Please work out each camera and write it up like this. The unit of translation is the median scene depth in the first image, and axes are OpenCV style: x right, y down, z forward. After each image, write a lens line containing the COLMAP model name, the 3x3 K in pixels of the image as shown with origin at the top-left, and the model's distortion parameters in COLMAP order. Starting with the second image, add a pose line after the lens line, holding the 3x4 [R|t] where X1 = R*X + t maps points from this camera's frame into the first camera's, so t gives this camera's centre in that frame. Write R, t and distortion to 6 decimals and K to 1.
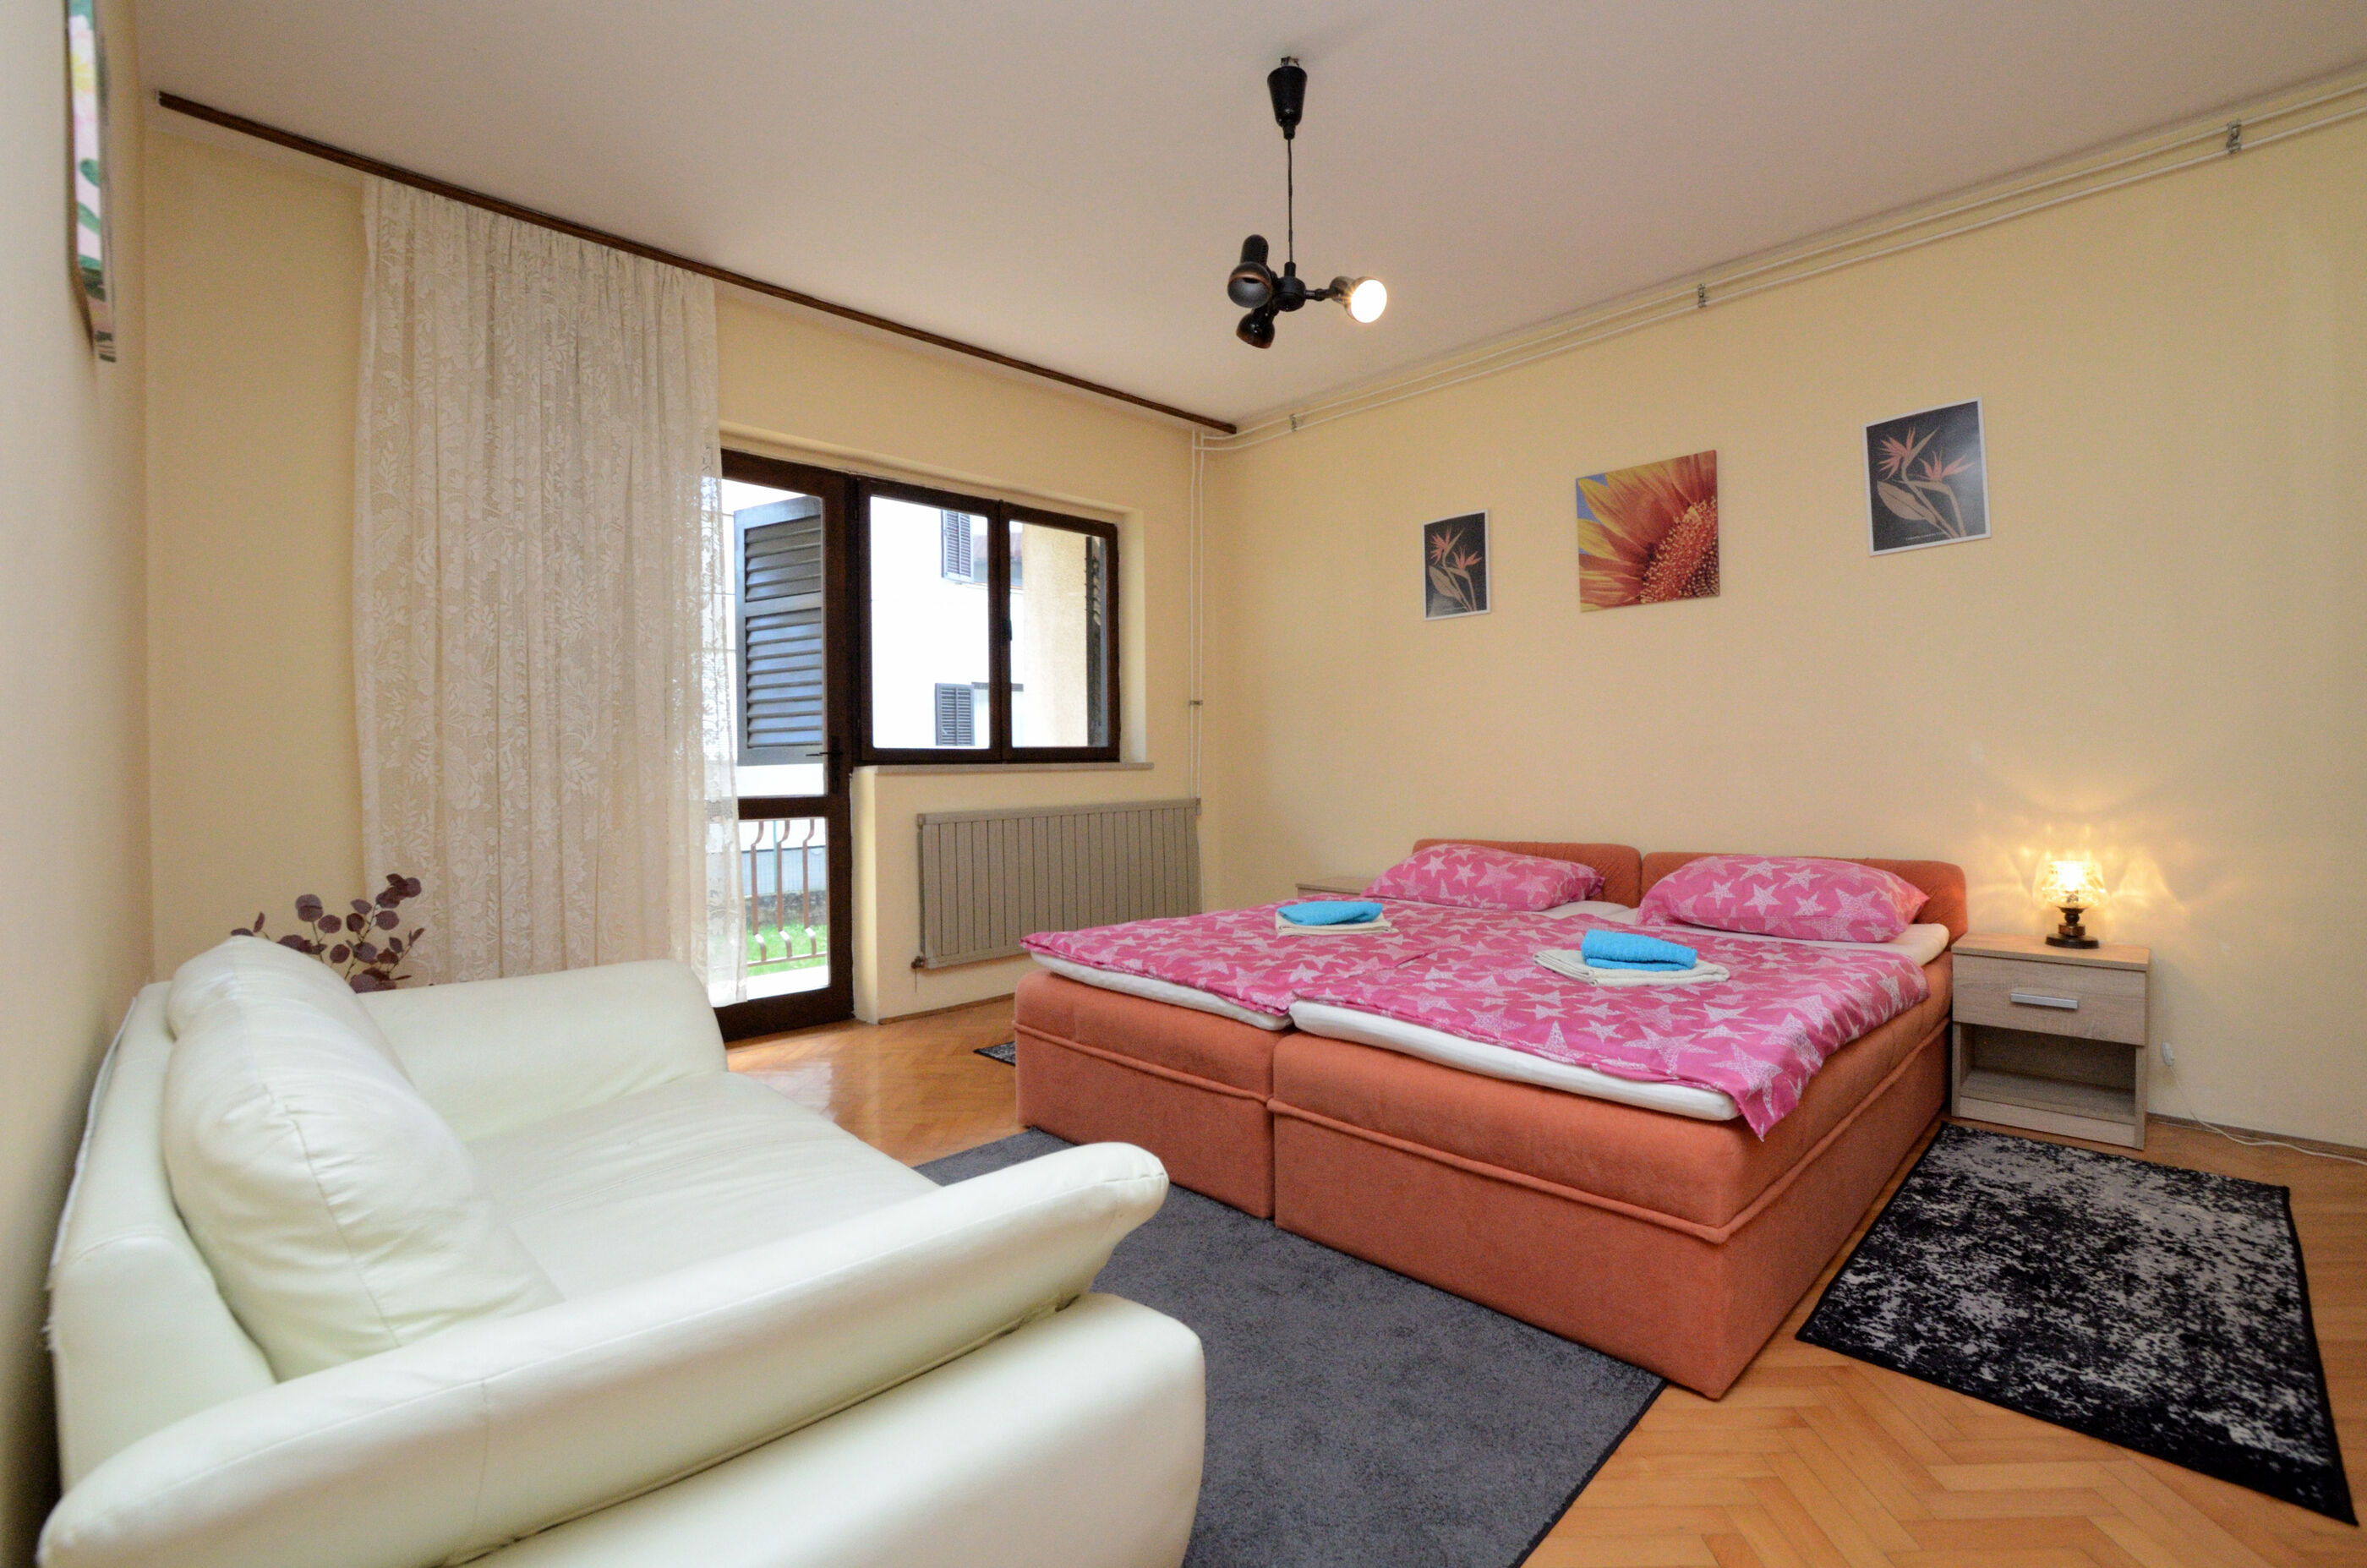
lens RADIAL K [[1045.3, 0, 1168.9], [0, 1045.3, 777.0], [0, 0, 1]] dist [-0.033737, 0.005129]
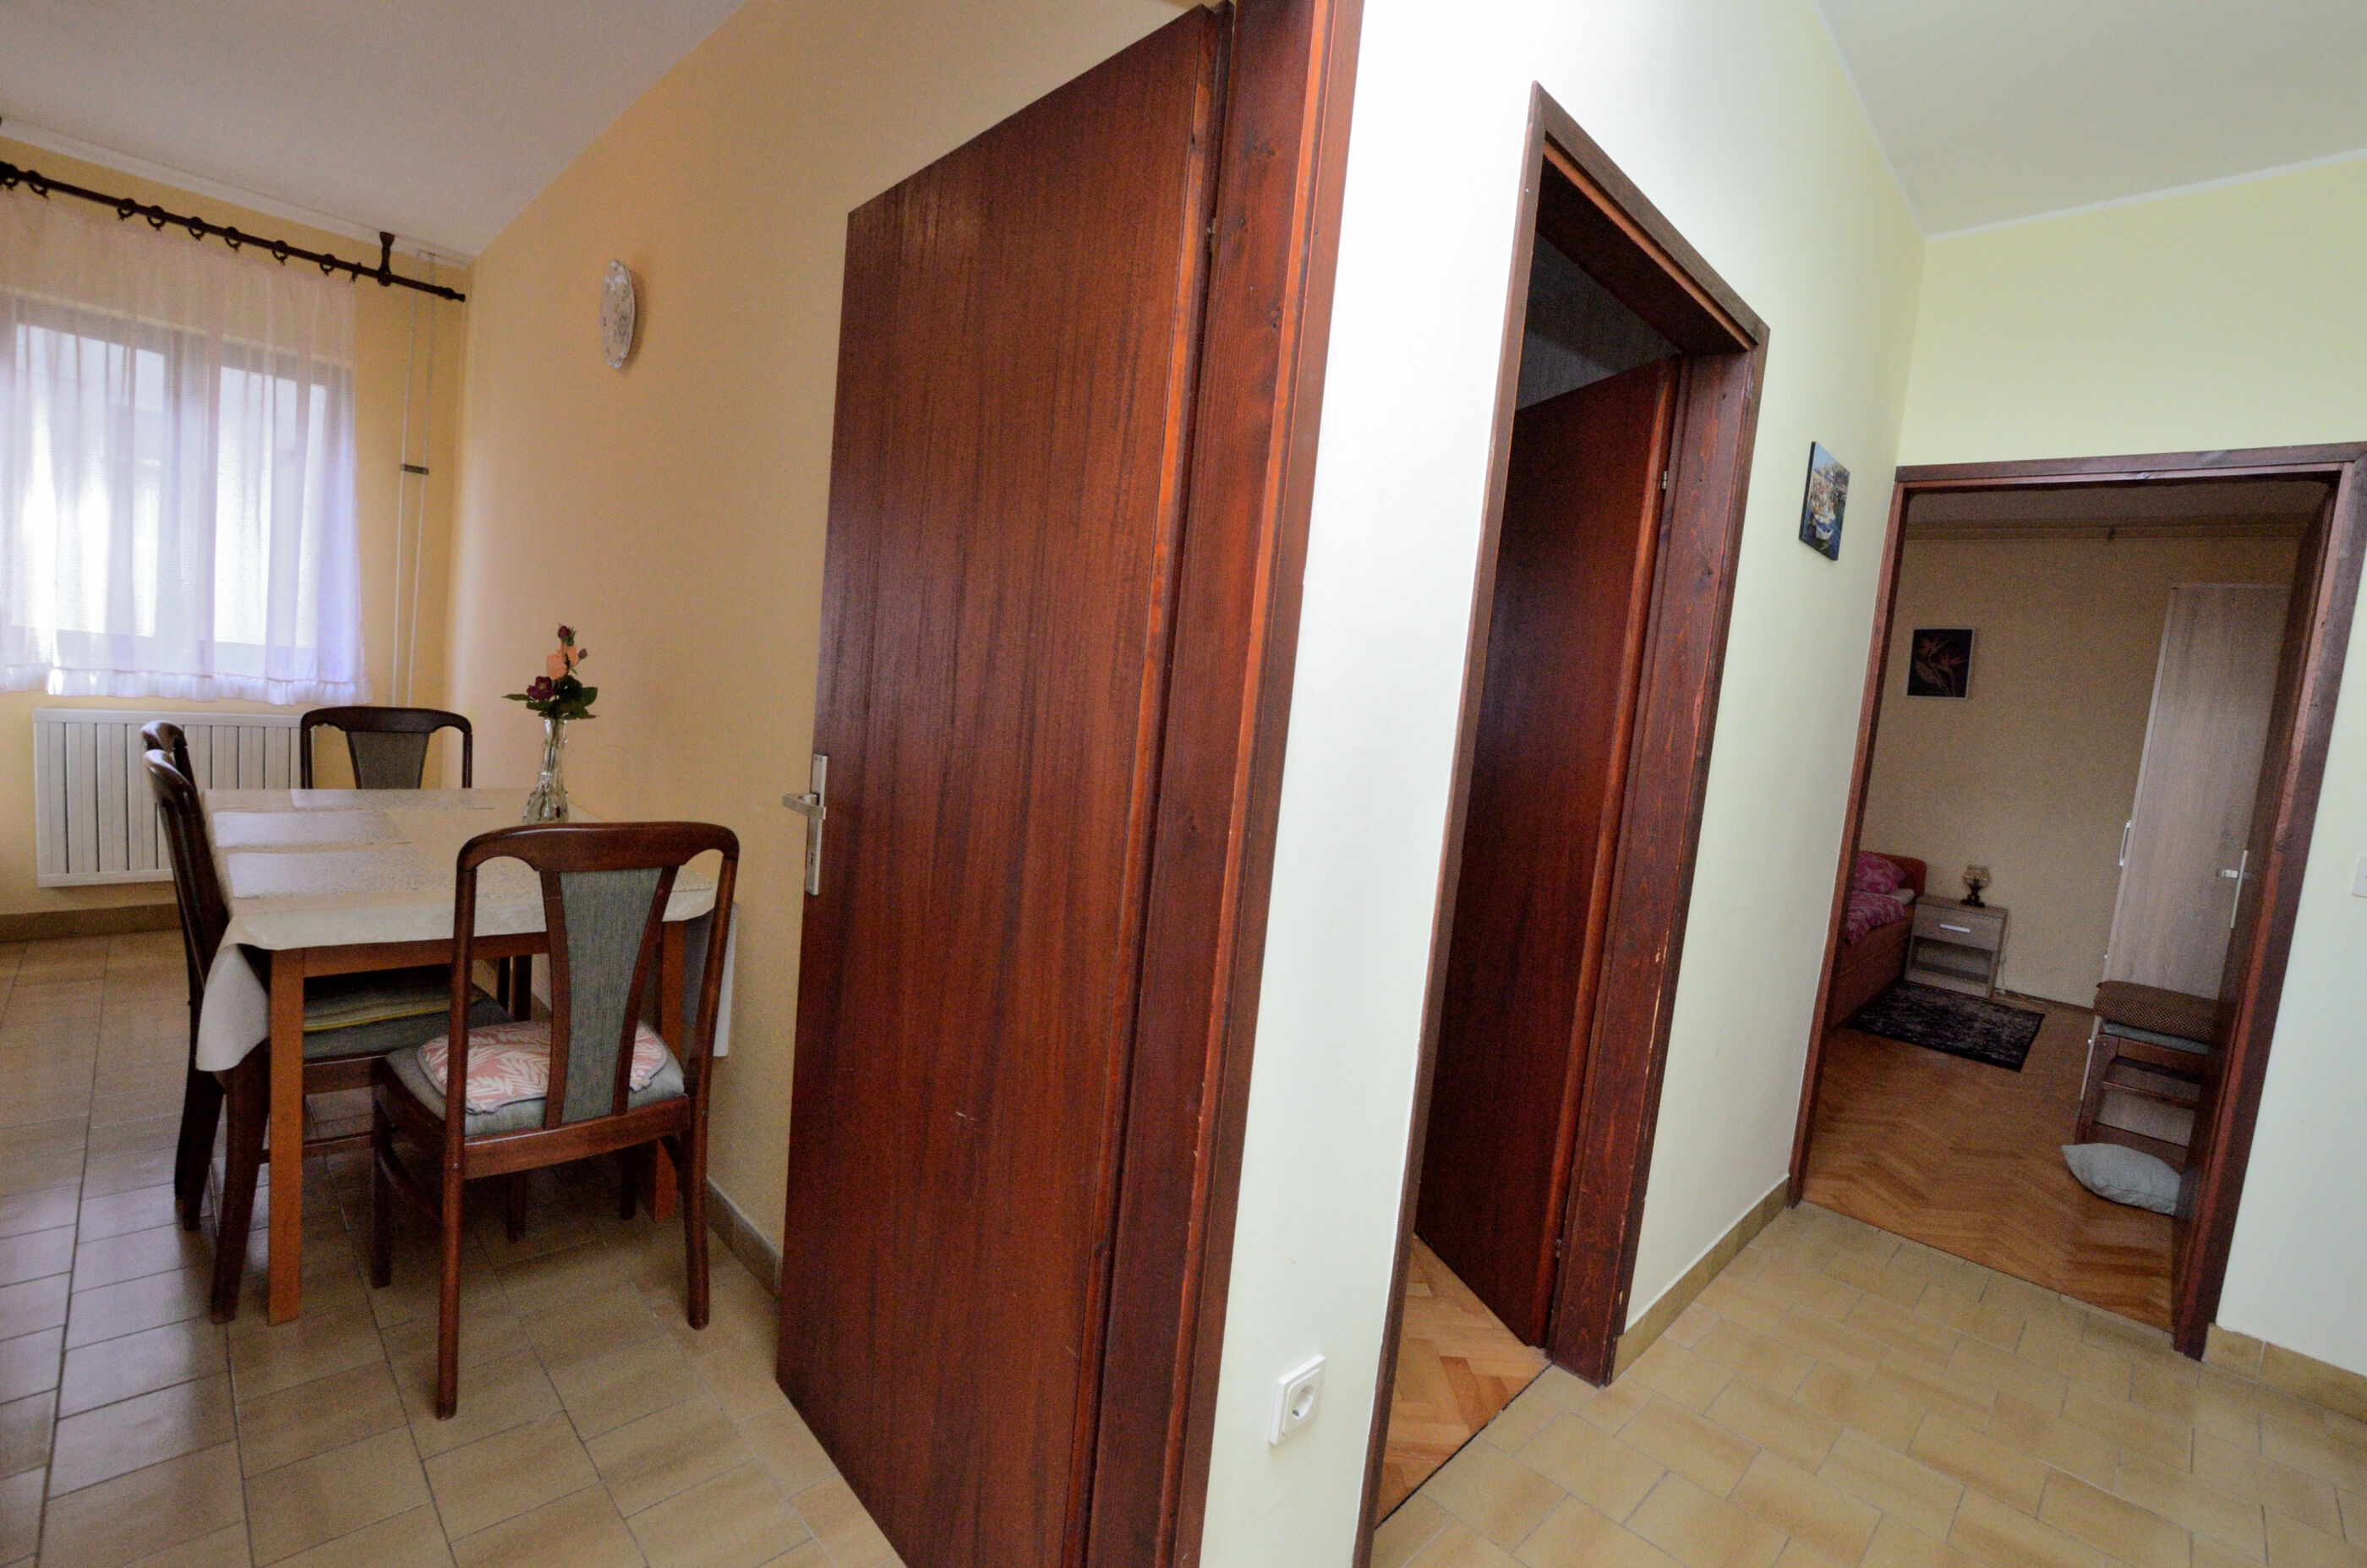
lens RADIAL K [[1045.3, 0, 1171.5], [0, 1045.3, 787.7], [0, 0, 1]] dist [-0.033737, 0.005129]
pose [[0.994338, 0.099884, 0.036266, -0.707768], [-0.102644, 0.991118, 0.084551, -0.067887], [-0.027499, -0.087795, 0.995759, -0.857520]]
